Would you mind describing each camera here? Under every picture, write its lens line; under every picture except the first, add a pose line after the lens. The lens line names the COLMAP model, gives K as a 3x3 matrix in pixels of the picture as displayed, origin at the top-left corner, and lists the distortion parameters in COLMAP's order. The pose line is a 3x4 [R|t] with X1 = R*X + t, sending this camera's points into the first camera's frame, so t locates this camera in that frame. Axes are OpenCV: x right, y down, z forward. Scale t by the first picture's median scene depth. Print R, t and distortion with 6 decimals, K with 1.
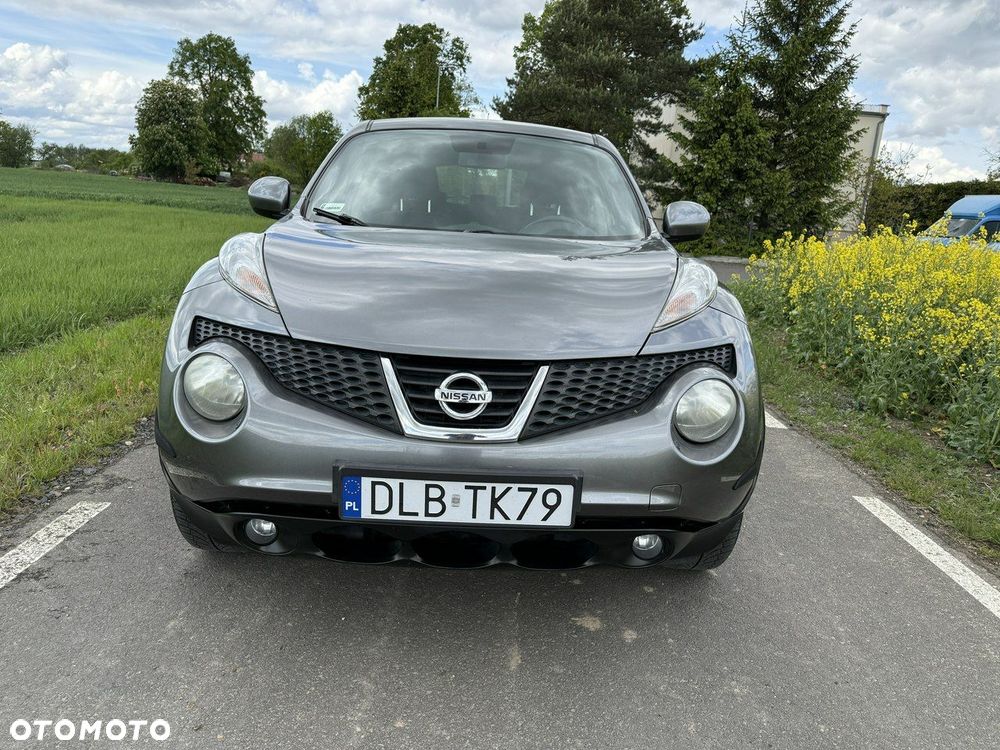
lens RADIAL K [[707.5, 0, 500.3], [0, 707.5, 361.6], [0, 0, 1]] dist [0.027770, -0.029131]
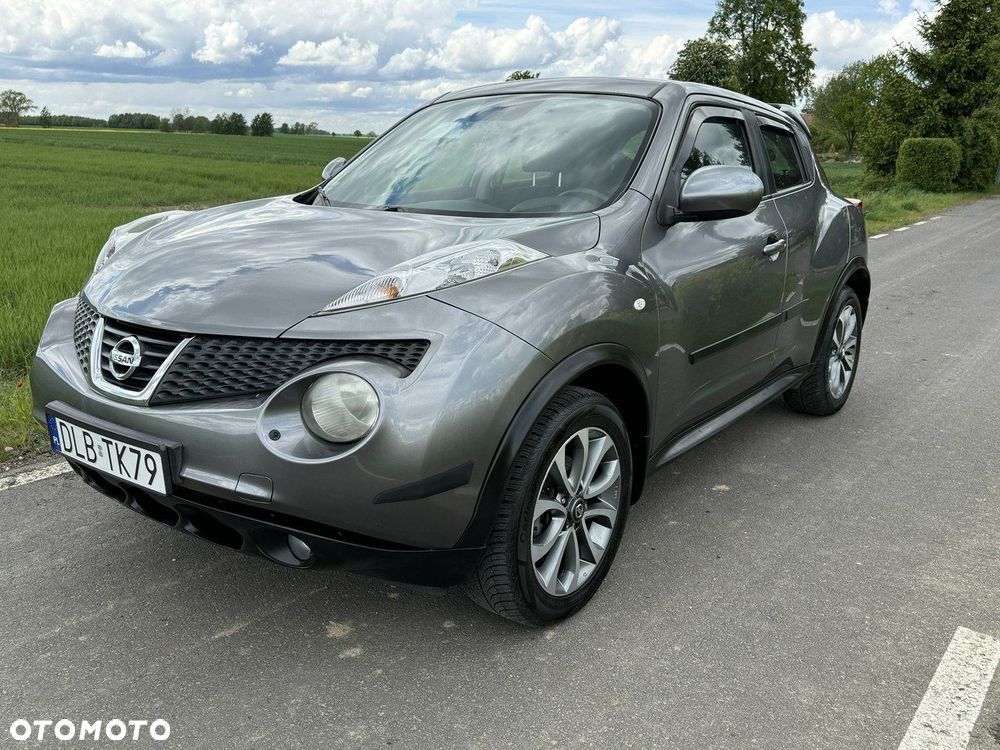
lens RADIAL K [[860.4, 0, 510.3], [0, 860.4, 373.2], [0, 0, 1]] dist [0.039686, -0.043710]
pose [[0.796379, 0.108740, -0.594942, 1.086729], [-0.105251, 0.993612, 0.040719, -0.041000], [0.595569, 0.030190, 0.802737, 0.252913]]
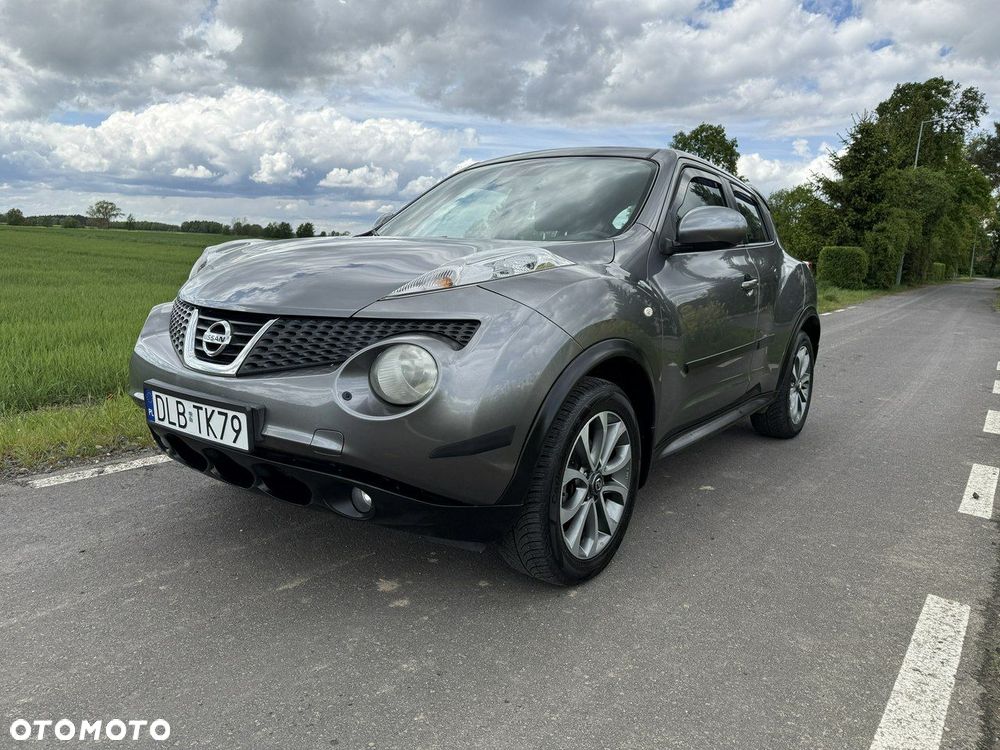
lens RADIAL K [[707.5, 0, 504.4], [0, 707.5, 366.1], [0, 0, 1]] dist [0.027770, -0.029131]
pose [[0.798433, 0.064394, -0.598630, 1.011880], [-0.123078, 0.990725, -0.057587, 0.096090], [0.589369, 0.119657, 0.798953, 0.256999]]
